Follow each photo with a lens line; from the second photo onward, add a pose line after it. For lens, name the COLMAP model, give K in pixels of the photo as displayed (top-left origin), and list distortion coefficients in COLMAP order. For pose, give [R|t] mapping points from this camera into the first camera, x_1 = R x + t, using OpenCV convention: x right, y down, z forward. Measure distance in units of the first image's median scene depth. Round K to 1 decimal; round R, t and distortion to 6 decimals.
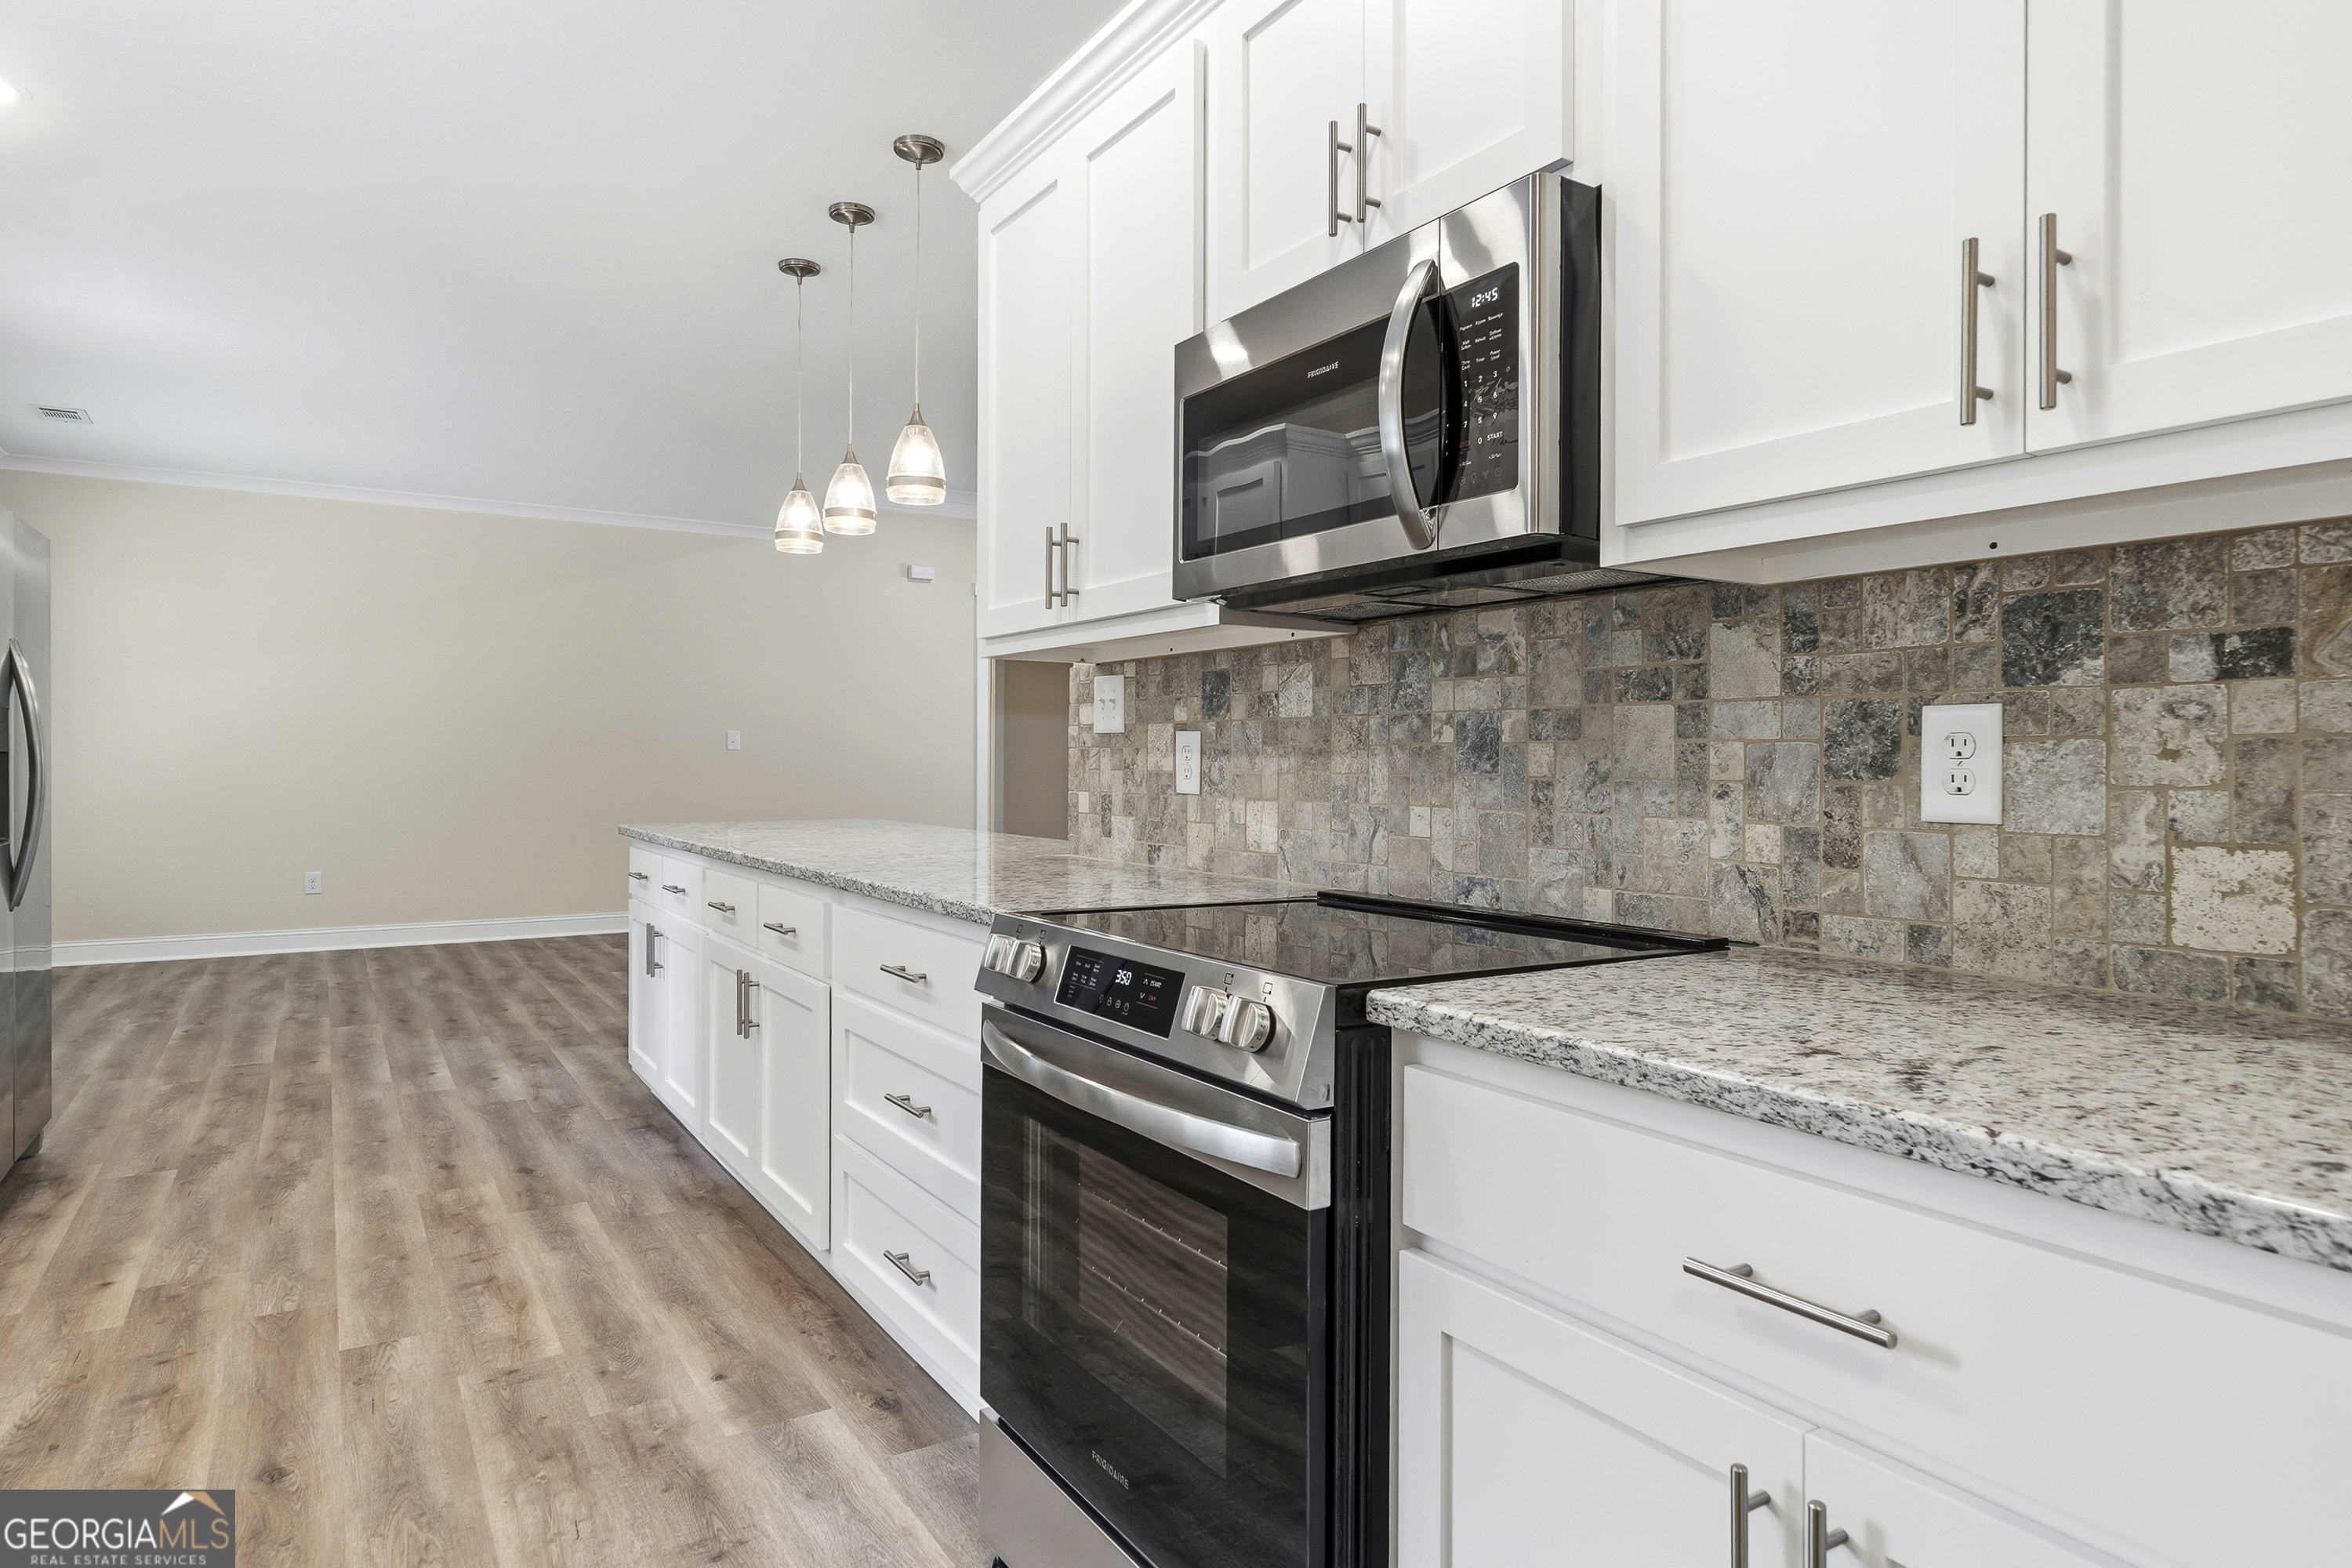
lens RADIAL K [[1319.1, 0, 1164.9], [0, 1319.1, 753.3], [0, 0, 1]] dist [-0.002042, 0.002168]
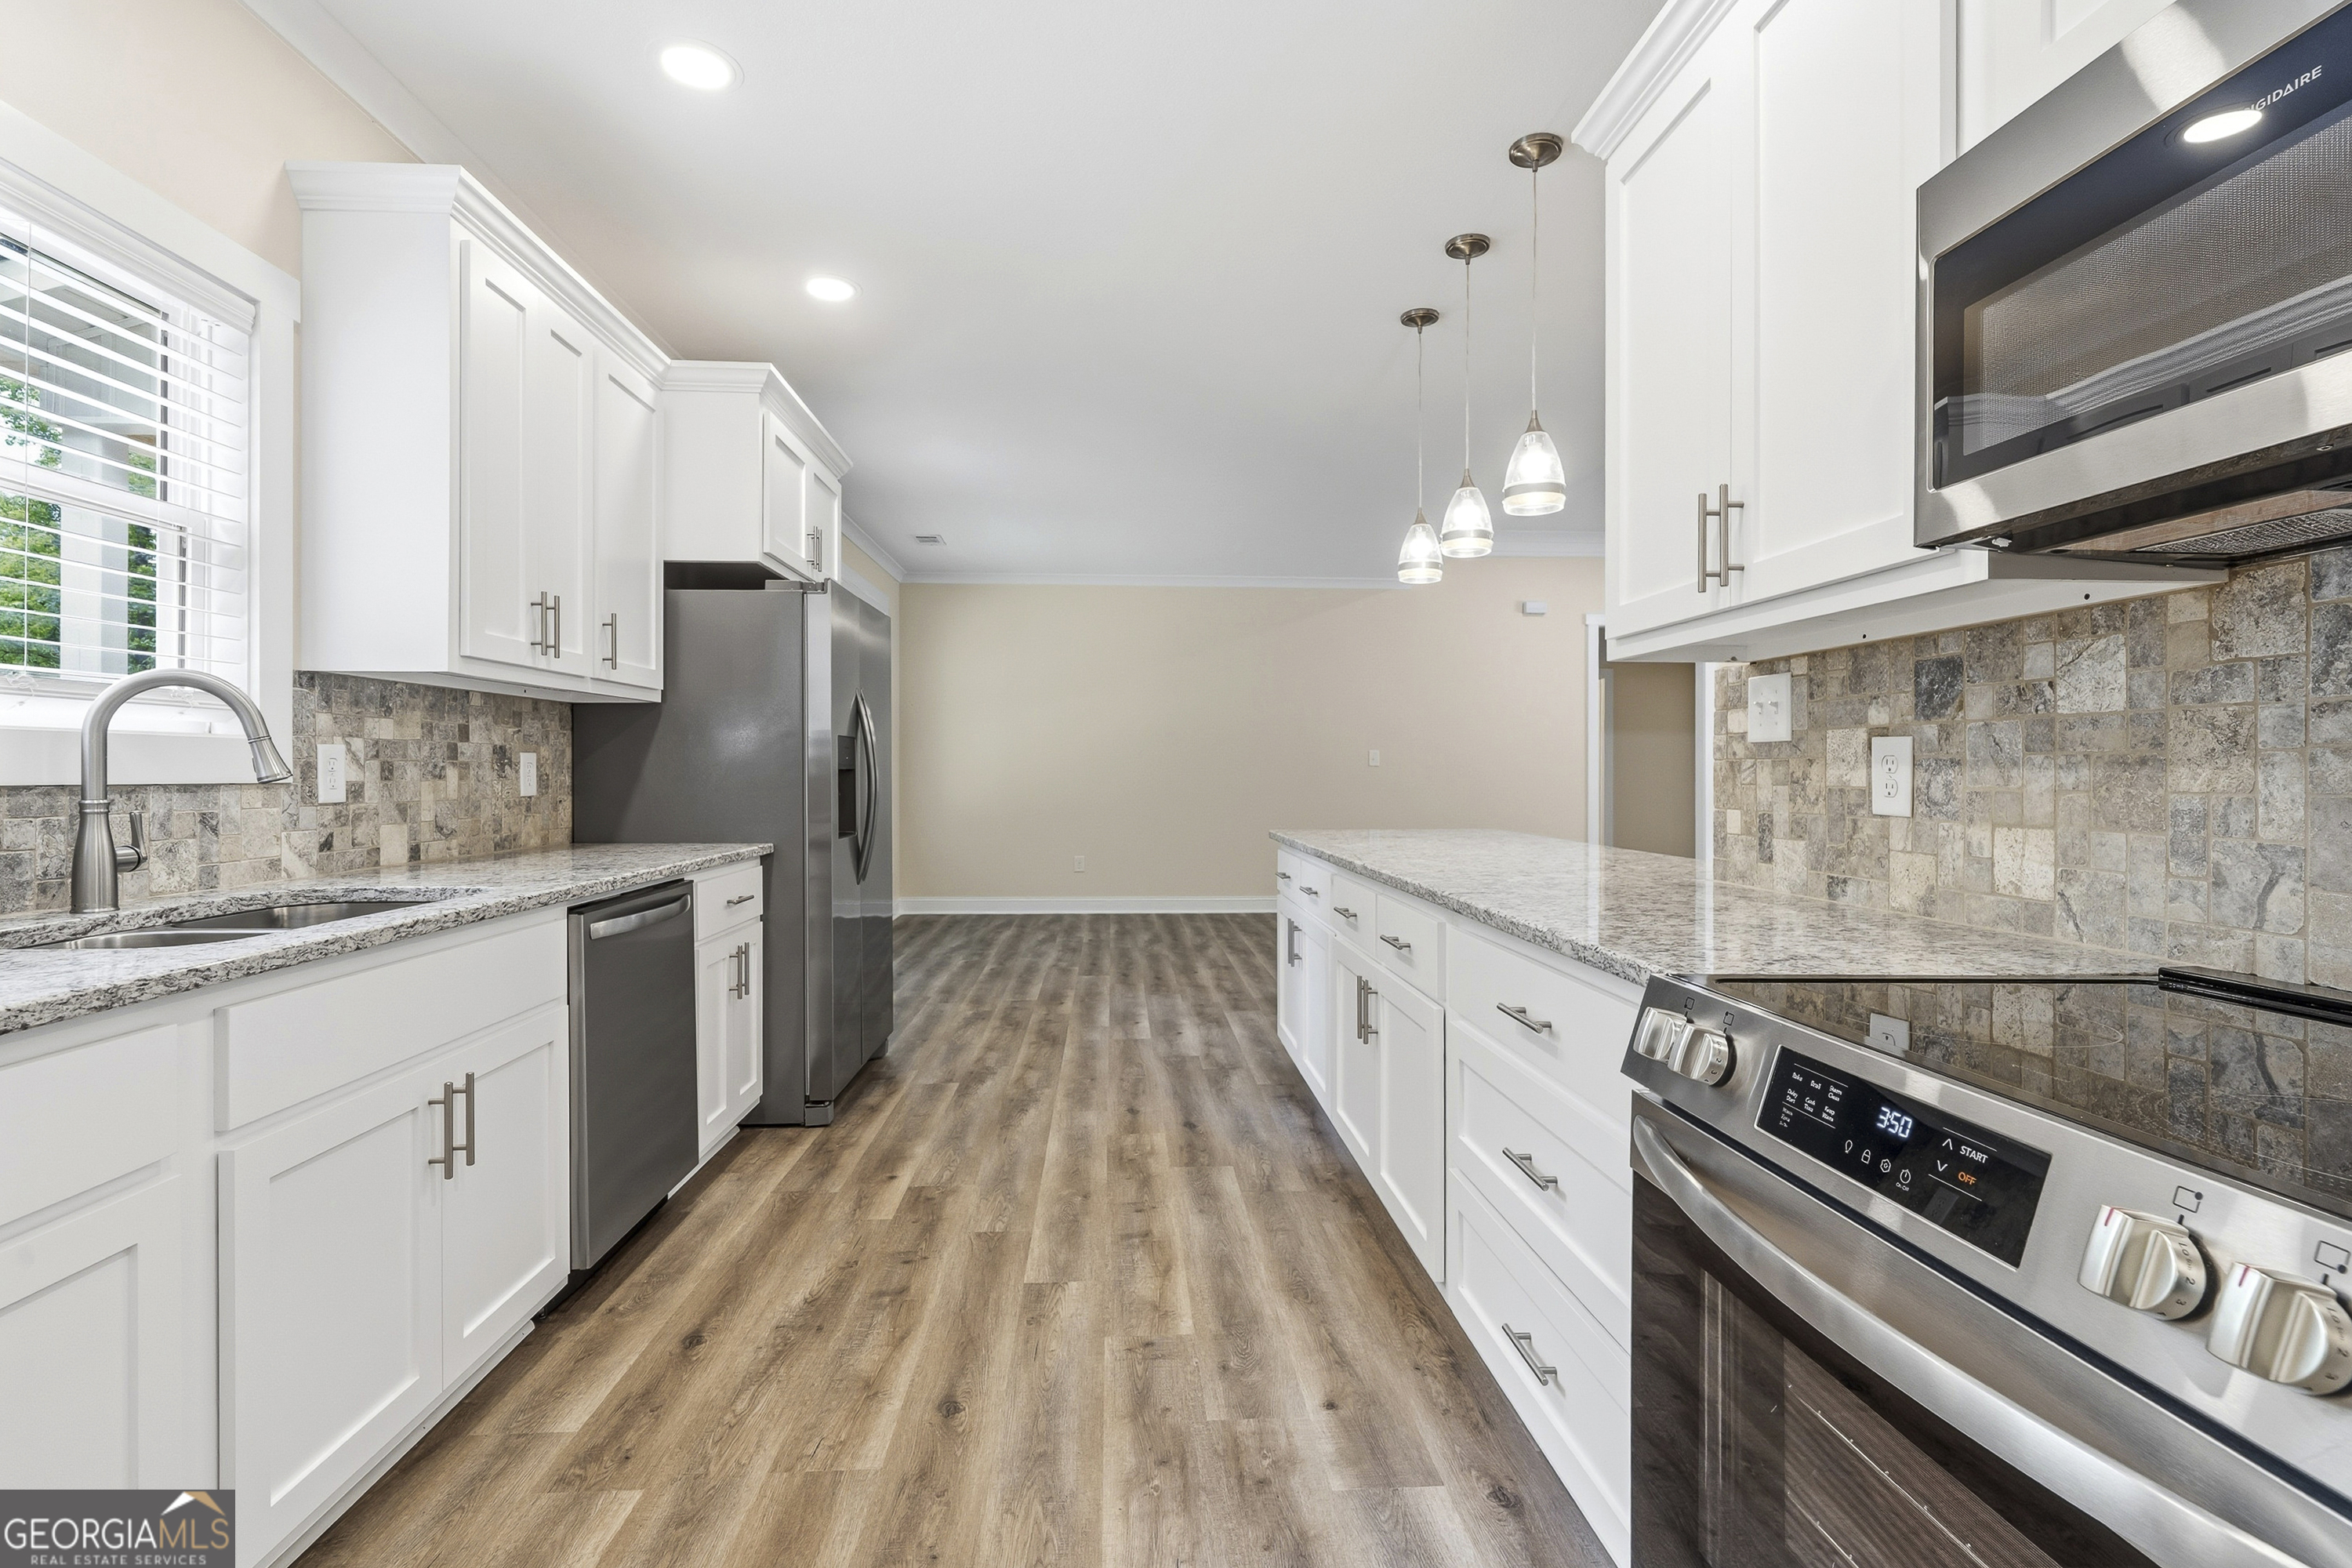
lens RADIAL K [[1058.3, 0, 1182.2], [0, 1058.3, 773.3], [0, 0, 1]] dist [0.001118, -0.000140]
pose [[0.876043, -0.002055, -0.482228, -0.053138], [0.003999, 0.999987, 0.003004, 0.001620], [0.482216, -0.004559, 0.876041, 0.253545]]
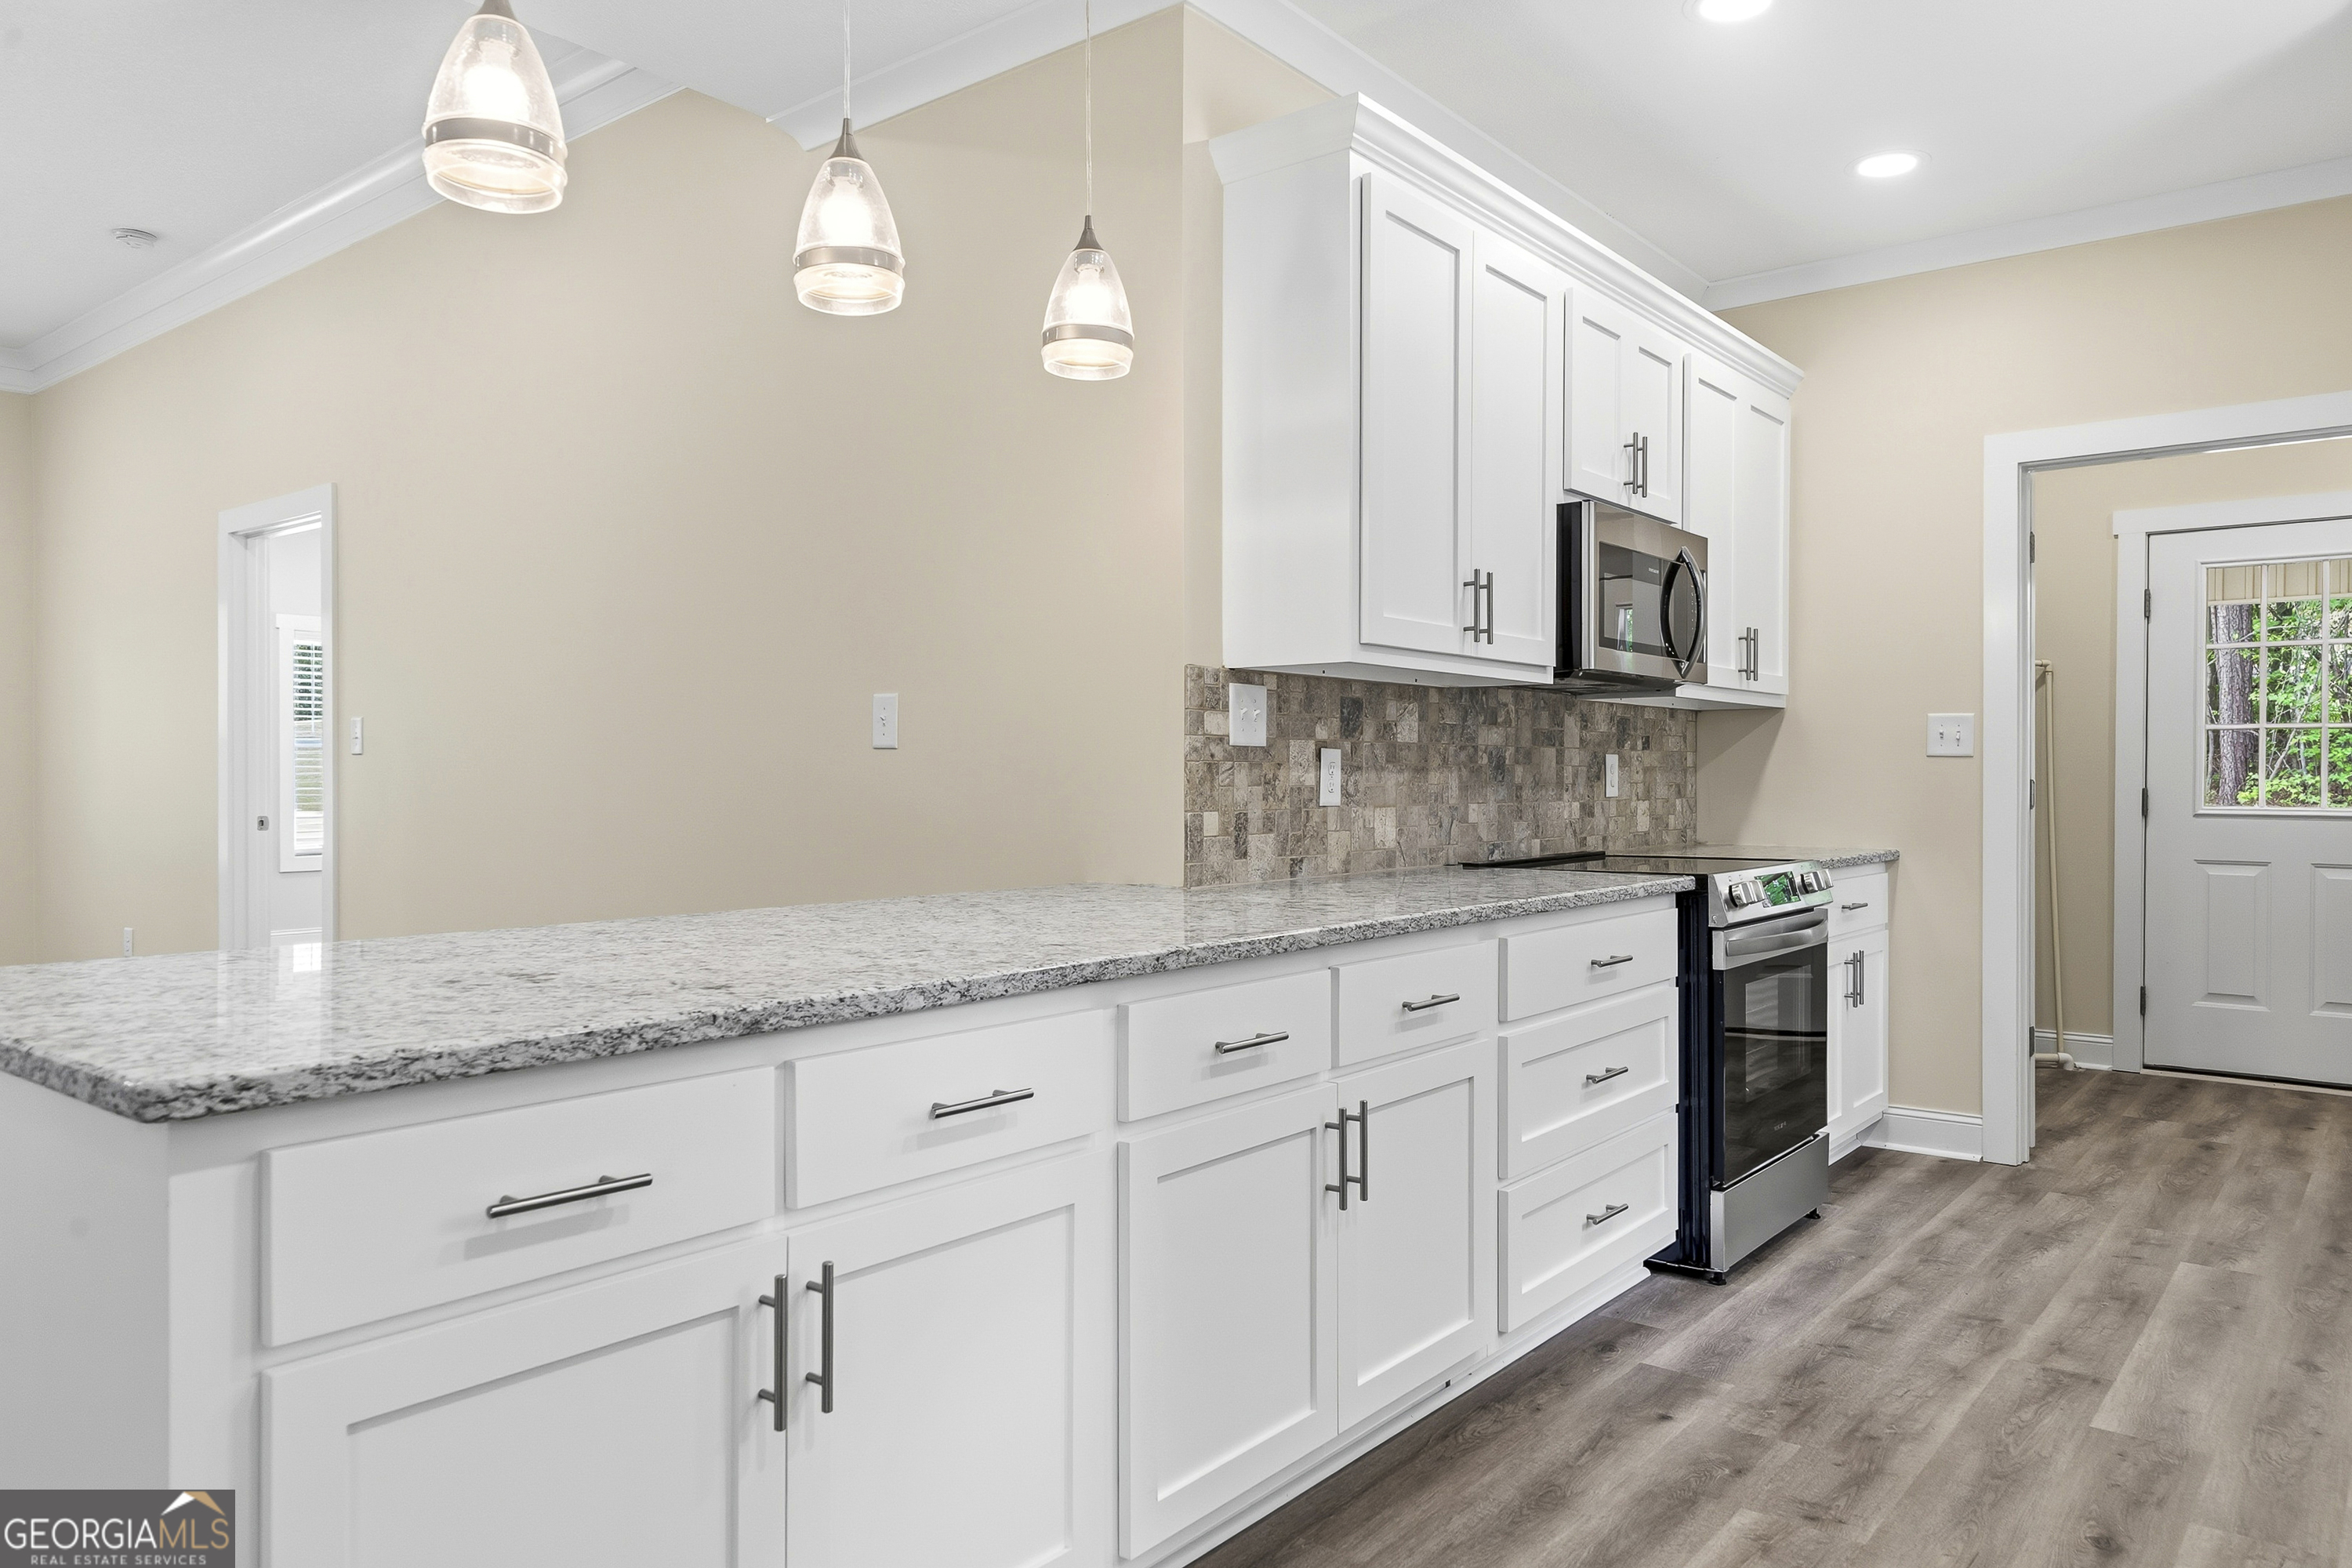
lens RADIAL K [[1544.5, 0, 1200.9], [0, 1544.5, 787.5], [0, 0, 1]] dist [0.018022, 0.001022]
pose [[-0.317743, -0.011966, 0.948101, -1.260315], [-0.006879, 0.999923, 0.010314, 0.003133], [-0.948152, -0.003244, -0.317801, 1.632237]]
